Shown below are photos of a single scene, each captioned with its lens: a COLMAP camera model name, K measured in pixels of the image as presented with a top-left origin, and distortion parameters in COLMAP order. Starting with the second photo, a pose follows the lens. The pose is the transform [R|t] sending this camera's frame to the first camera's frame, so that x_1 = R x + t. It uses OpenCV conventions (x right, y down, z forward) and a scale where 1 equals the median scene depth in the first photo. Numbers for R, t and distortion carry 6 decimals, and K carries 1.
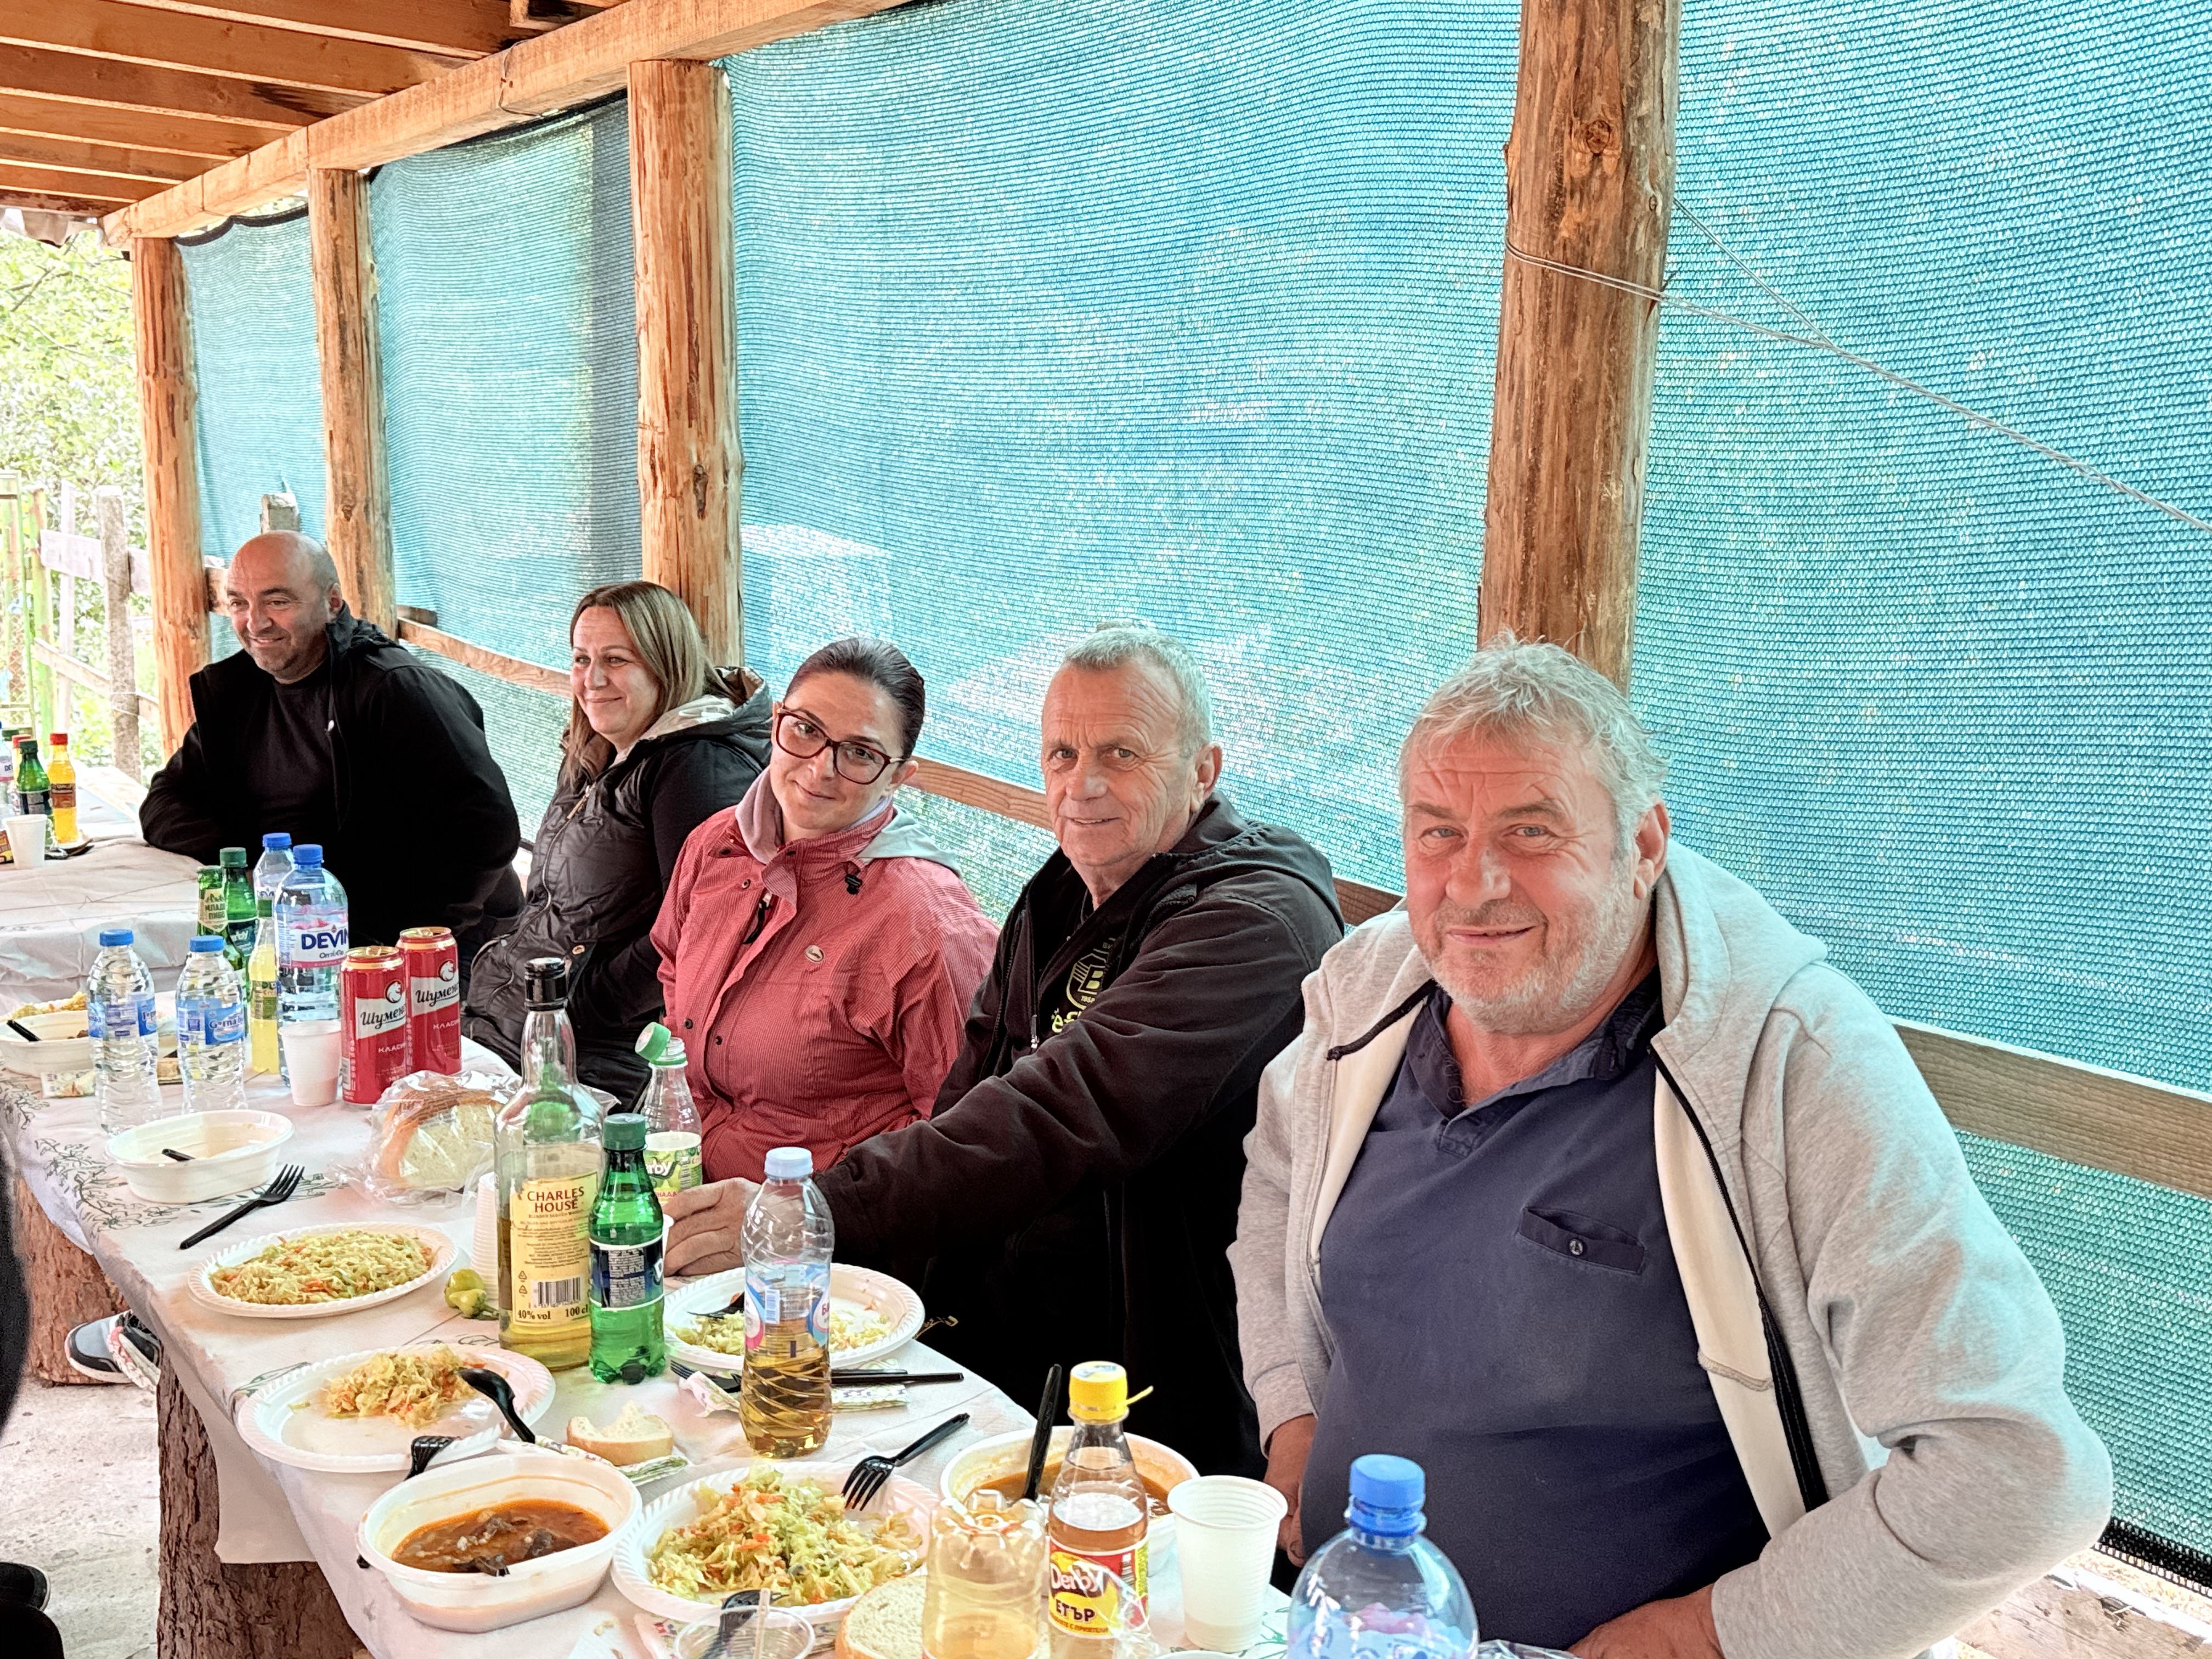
lens RADIAL K [[2257.0, 0, 1106.0], [0, 2257.0, 829.5], [0, 0, 1]] dist [0.200589, -0.420645]
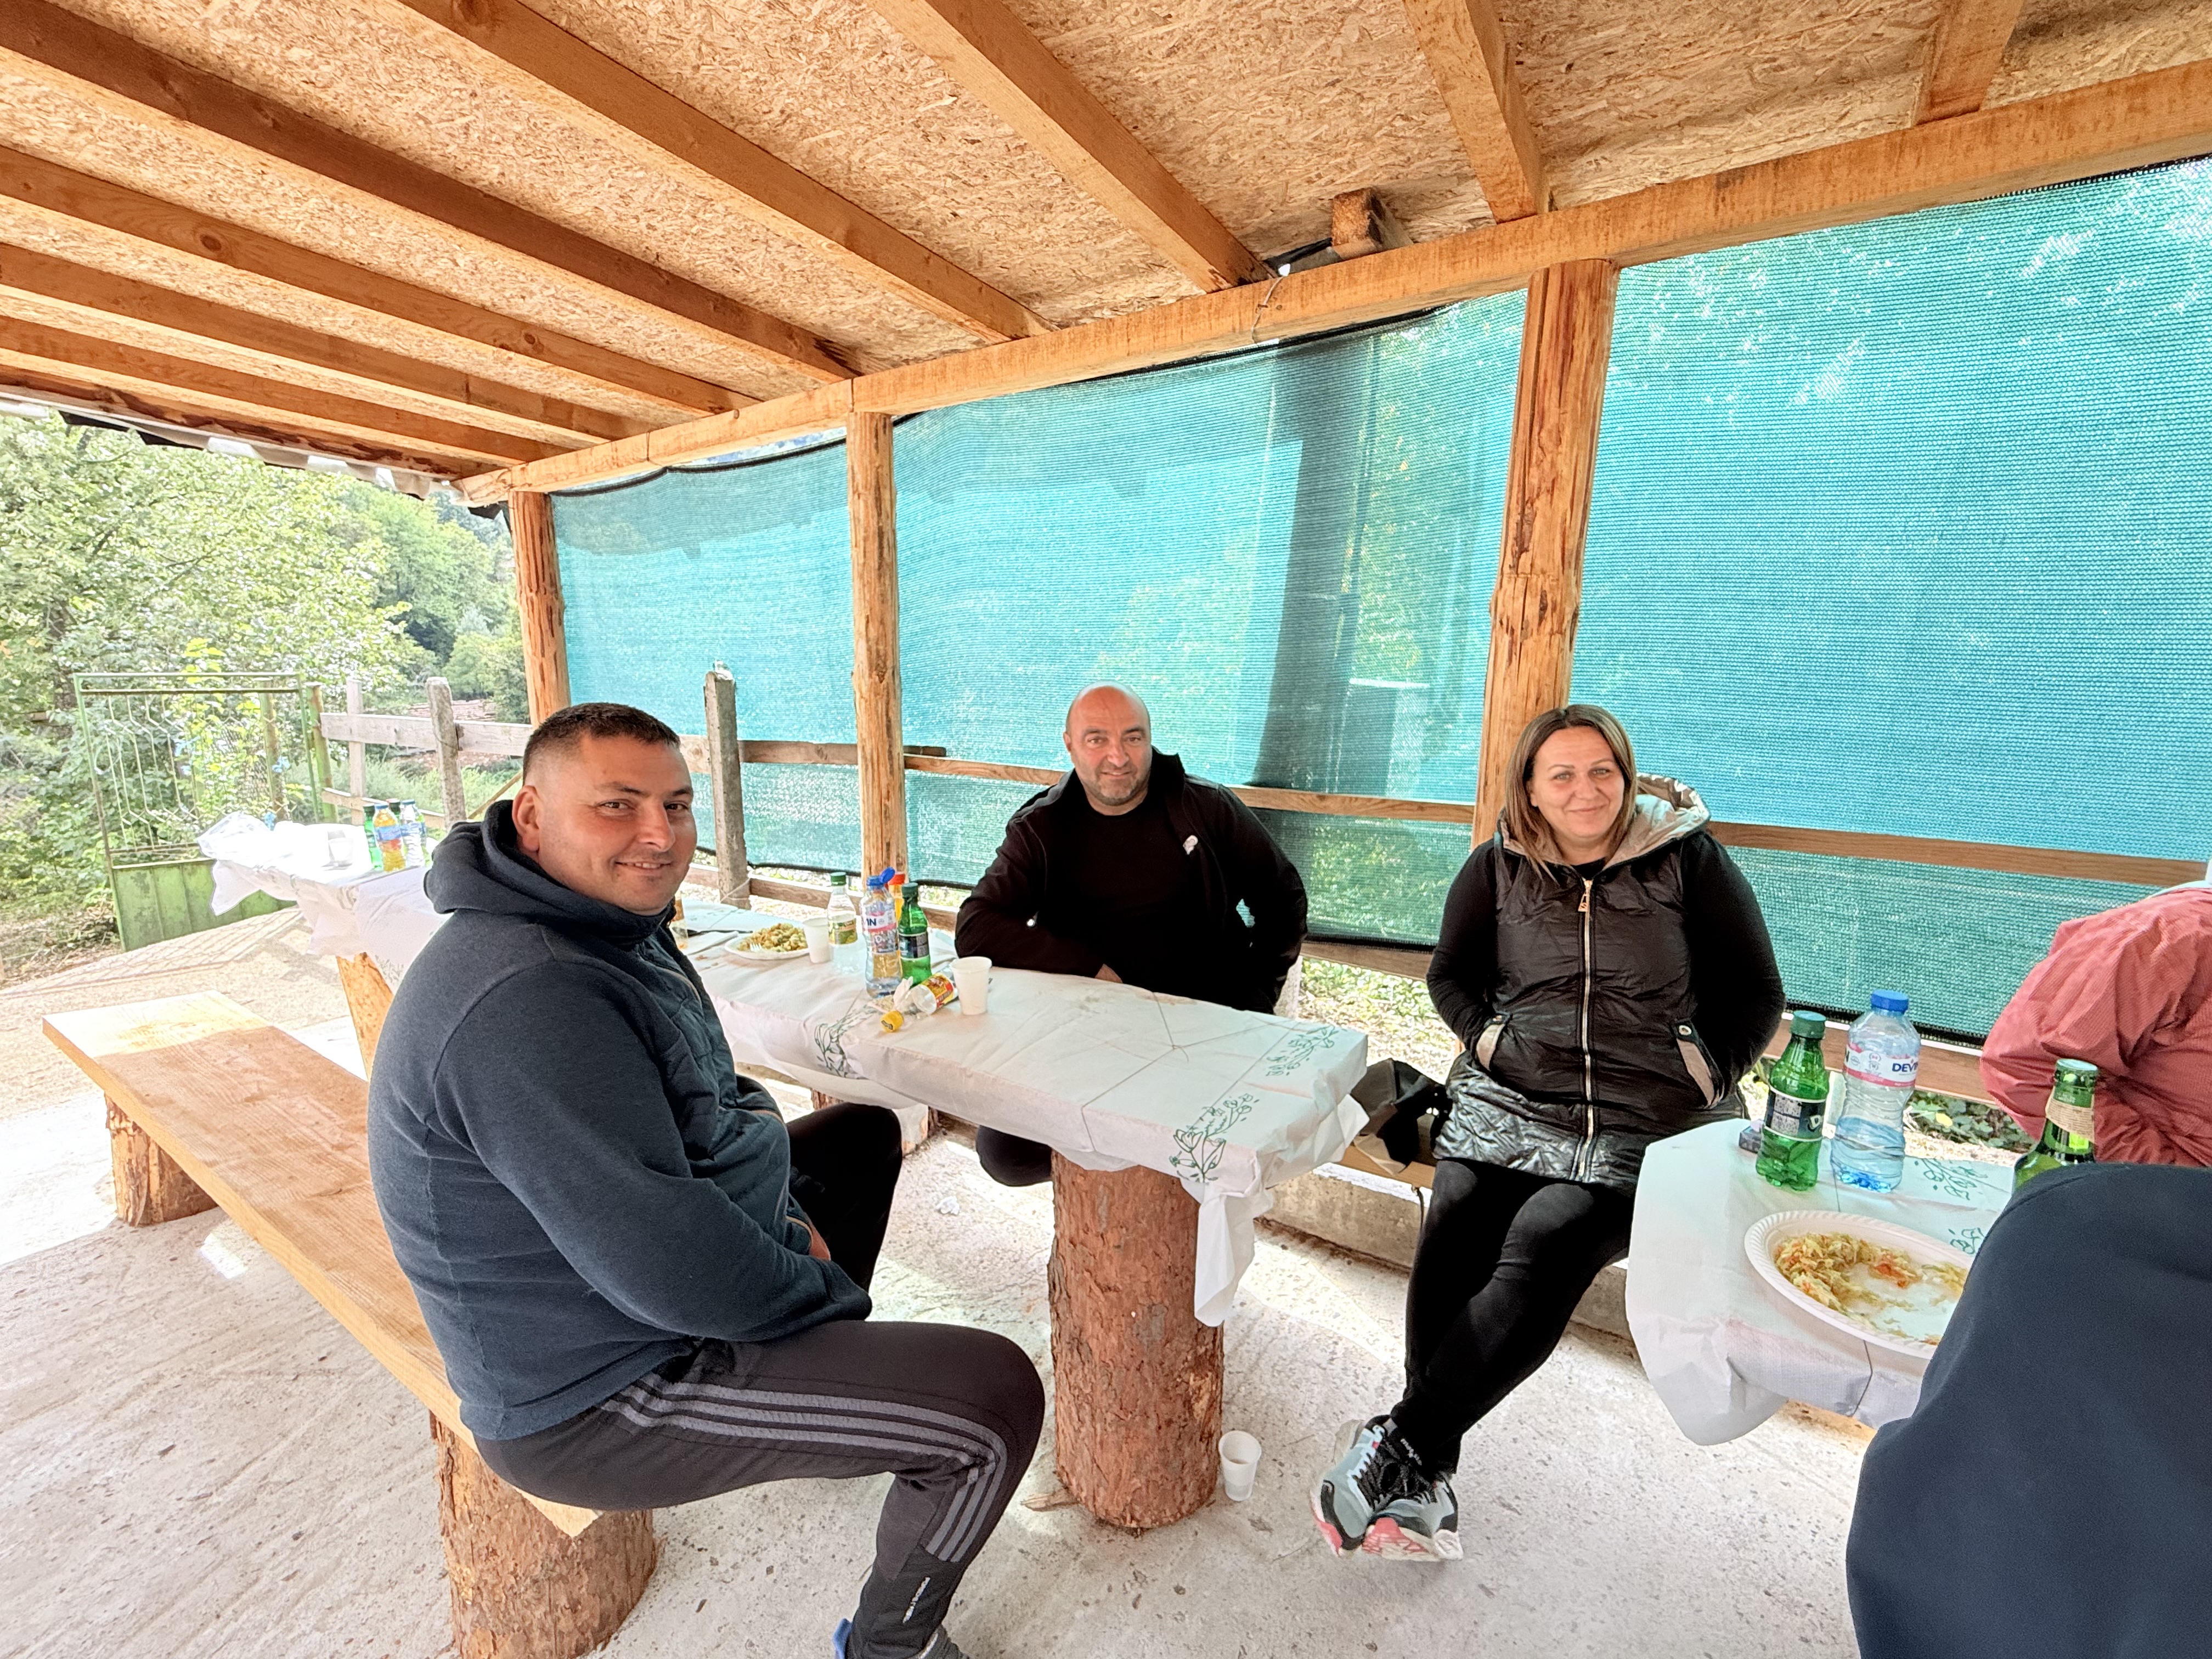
lens RADIAL K [[944.8, 0, 1176.4], [0, 944.8, 829.2], [0, 0, 1]] dist [0.009987, -0.008461]
pose [[0.909828, -0.082766, 0.406647, -0.602793], [0.080852, 0.996485, 0.021920, -0.071531], [-0.407032, 0.012935, 0.913322, 0.641429]]
